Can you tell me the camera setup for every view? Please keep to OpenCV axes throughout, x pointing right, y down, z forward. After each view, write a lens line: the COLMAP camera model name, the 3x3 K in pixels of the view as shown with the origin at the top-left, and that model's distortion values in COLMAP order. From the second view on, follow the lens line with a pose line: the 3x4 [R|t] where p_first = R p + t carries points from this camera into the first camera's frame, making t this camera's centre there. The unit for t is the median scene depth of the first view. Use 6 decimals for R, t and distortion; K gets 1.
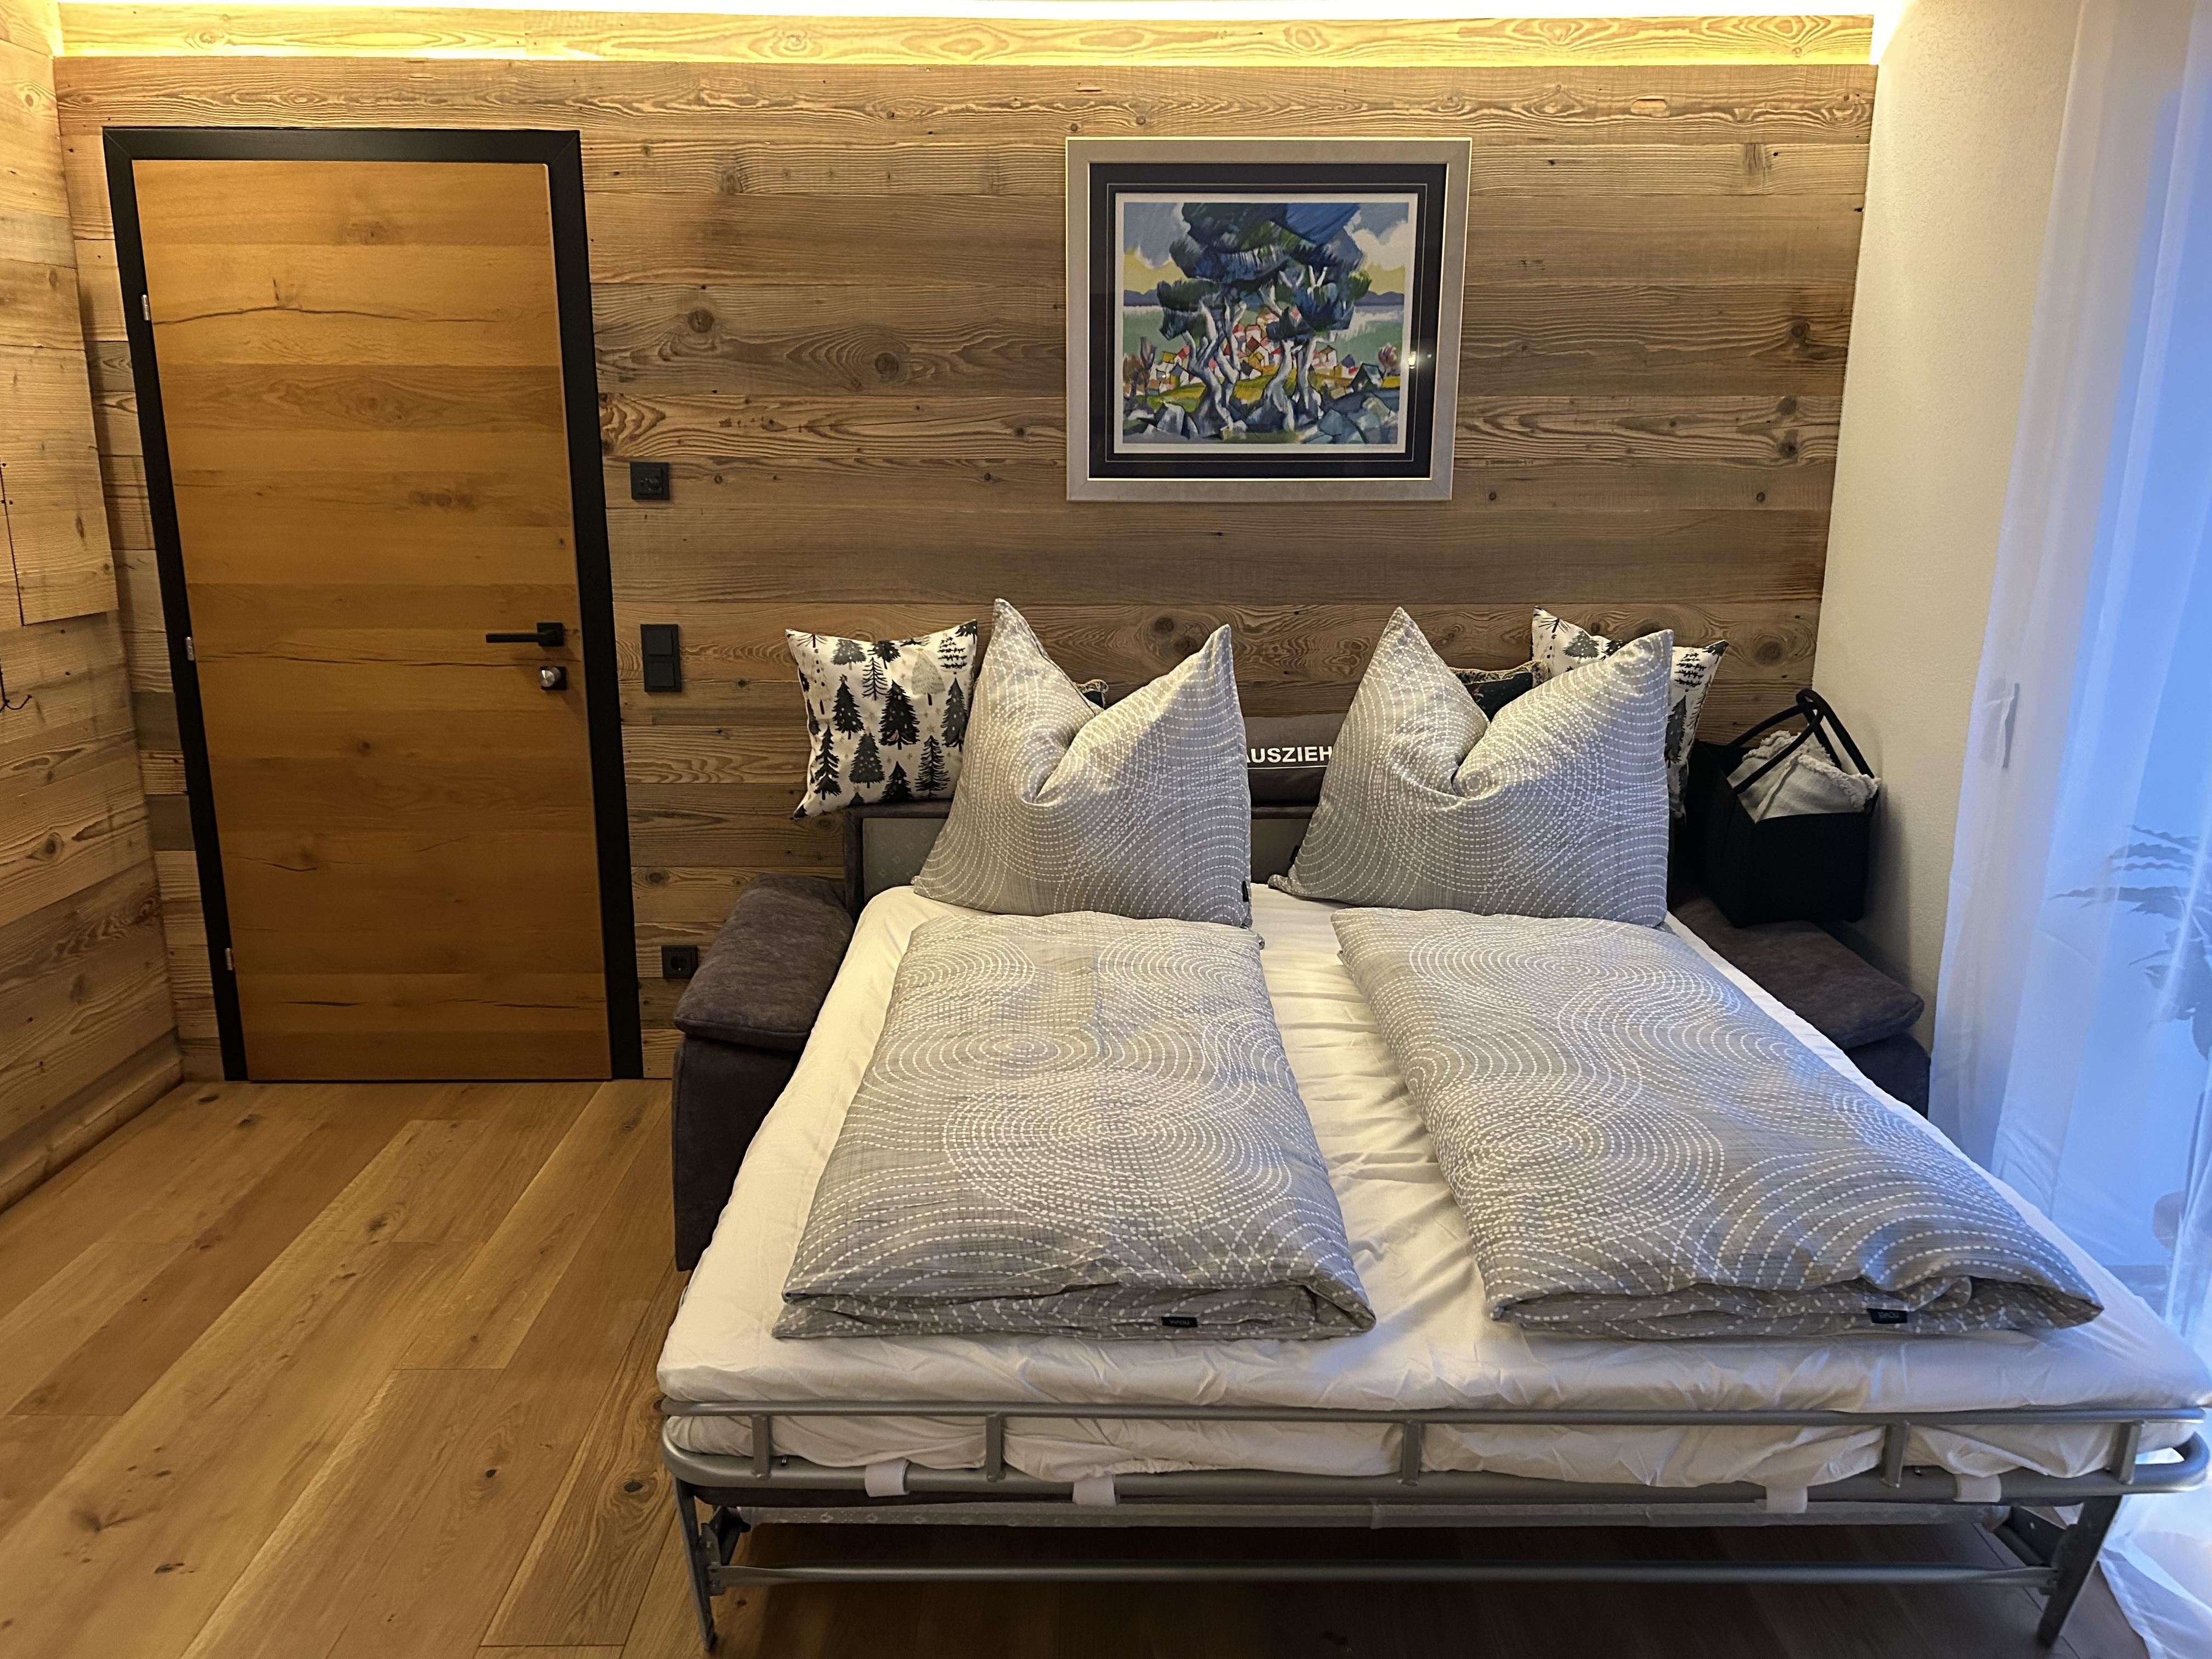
lens RADIAL K [[1678.6, 0, 1085.9], [0, 1678.6, 825.5], [0, 0, 1]] dist [0.046213, -0.050657]
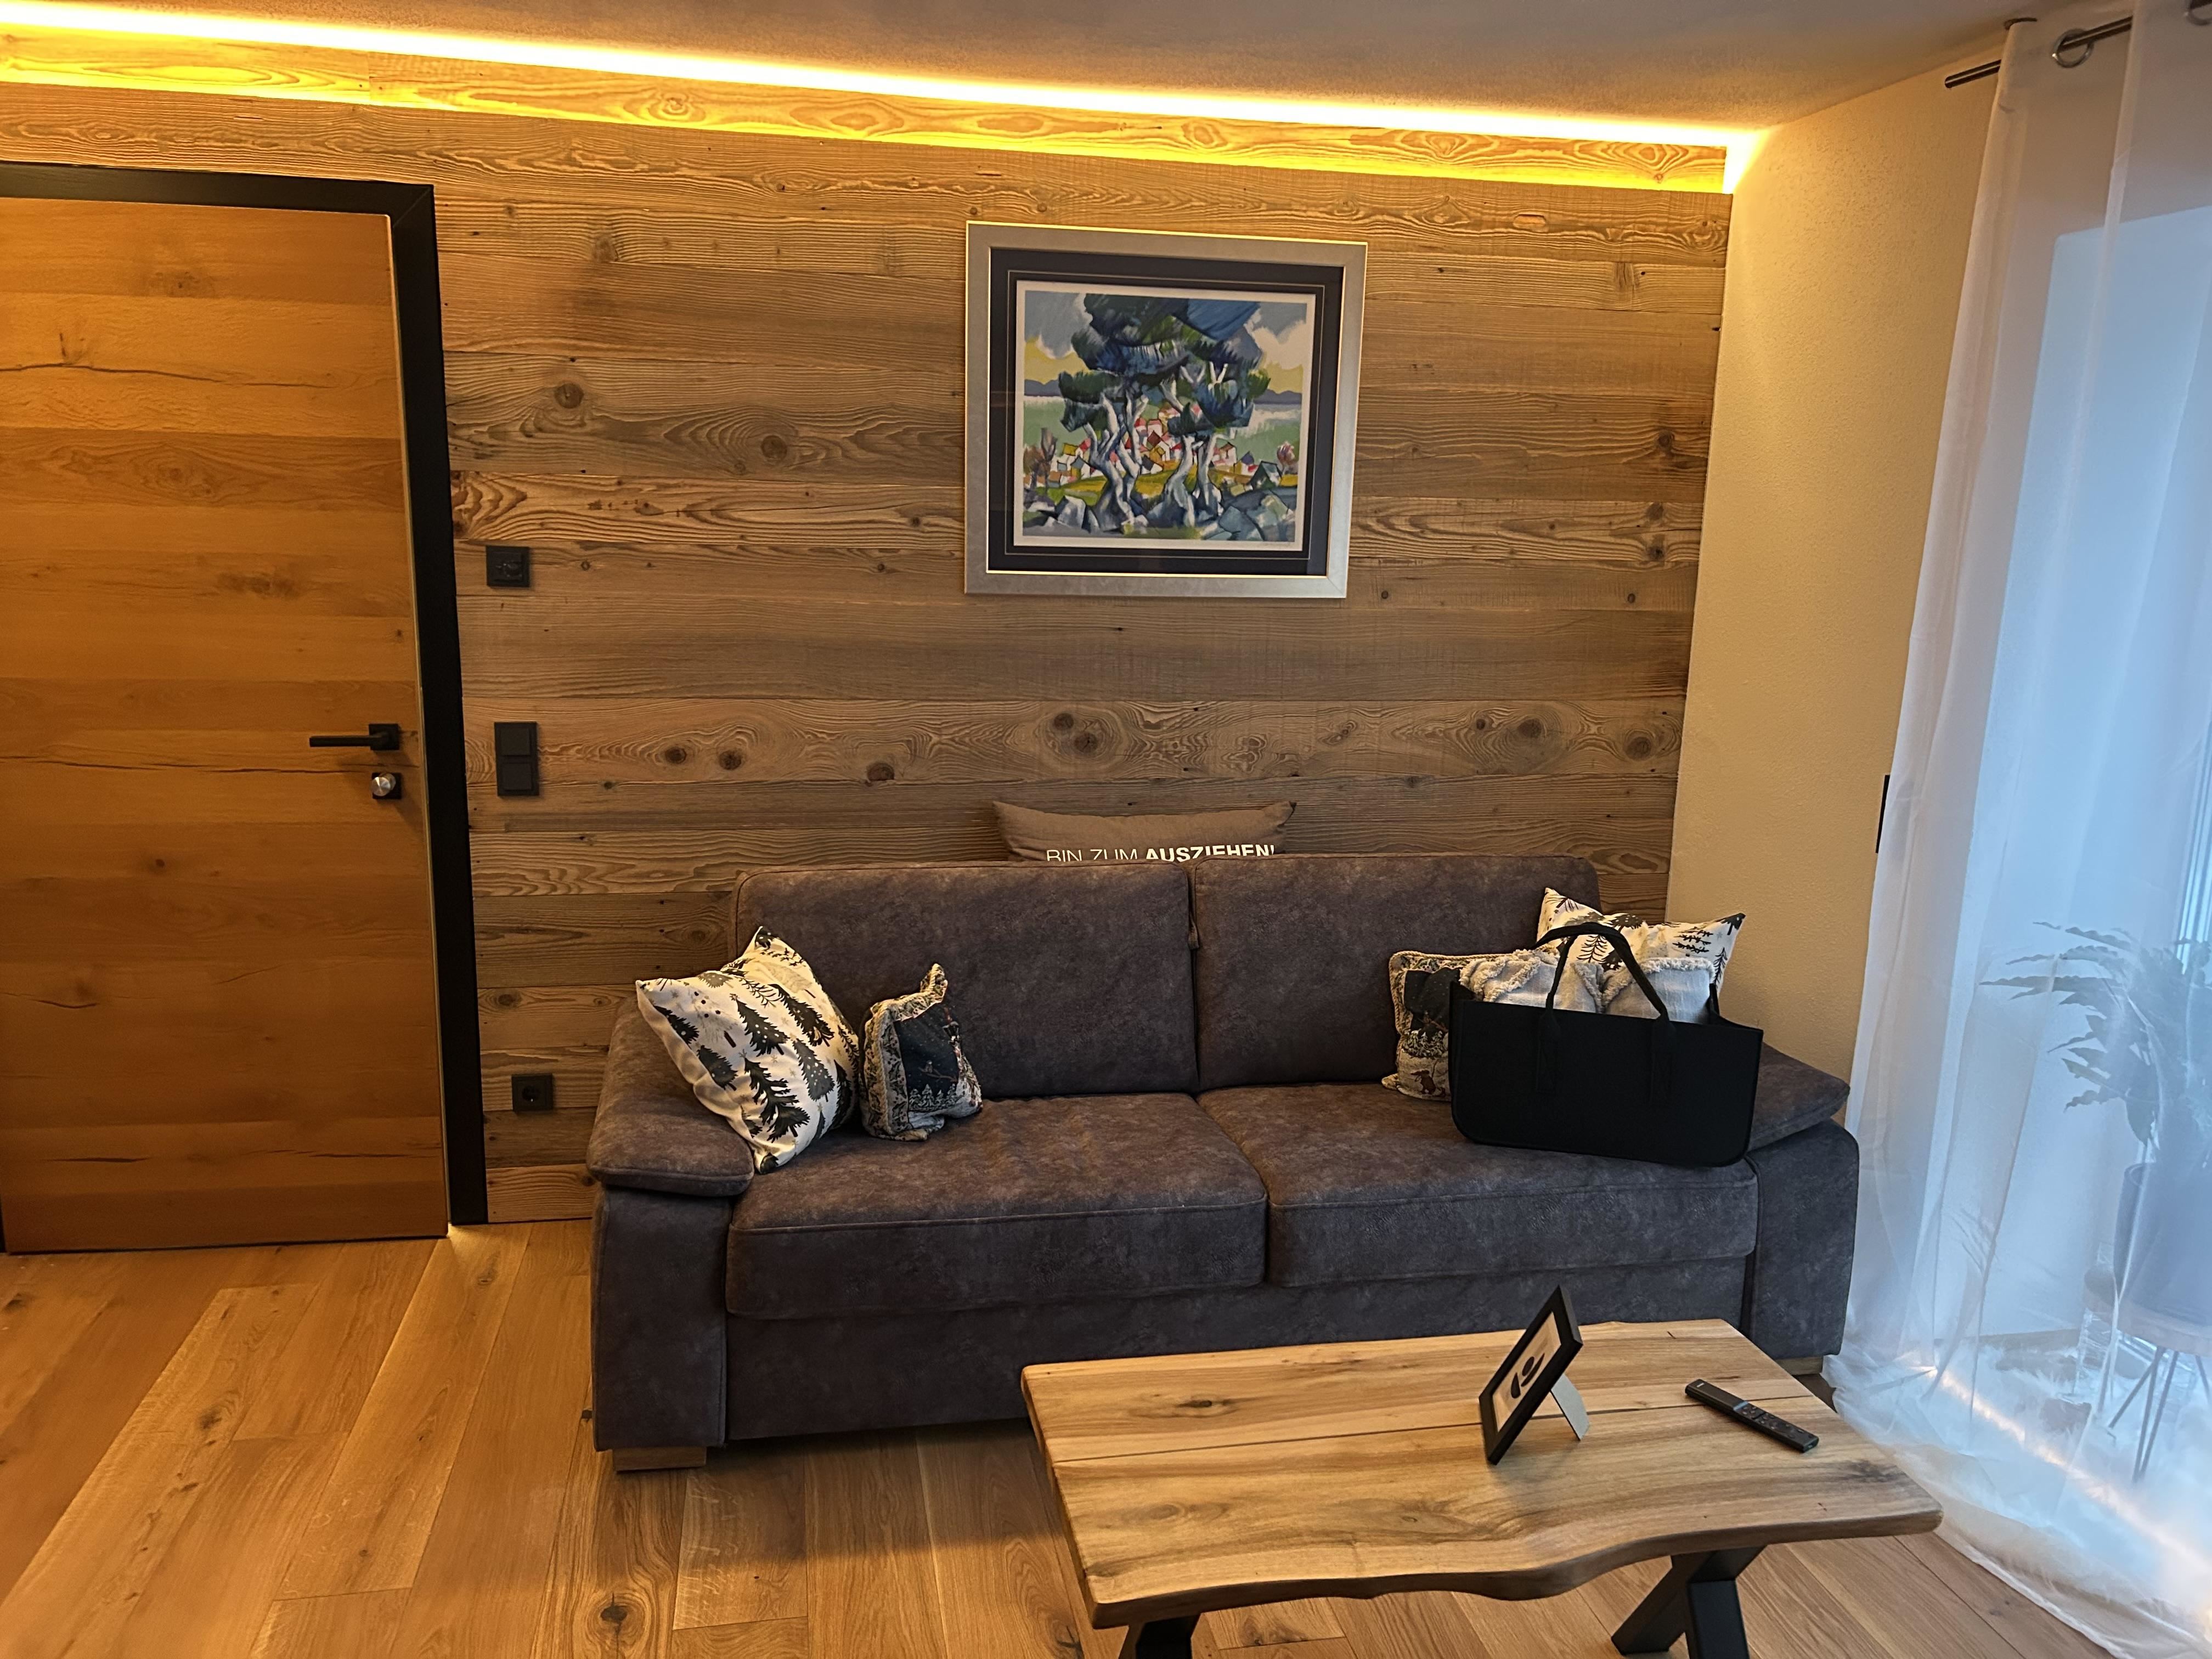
lens RADIAL K [[1678.6, 0, 1114.2], [0, 1678.6, 838.7], [0, 0, 1]] dist [0.046213, -0.050657]
pose [[0.982510, -0.015837, 0.185536, -0.110133], [0.022507, 0.999172, -0.033901, -0.019251], [-0.184846, 0.037484, 0.982052, 0.048348]]
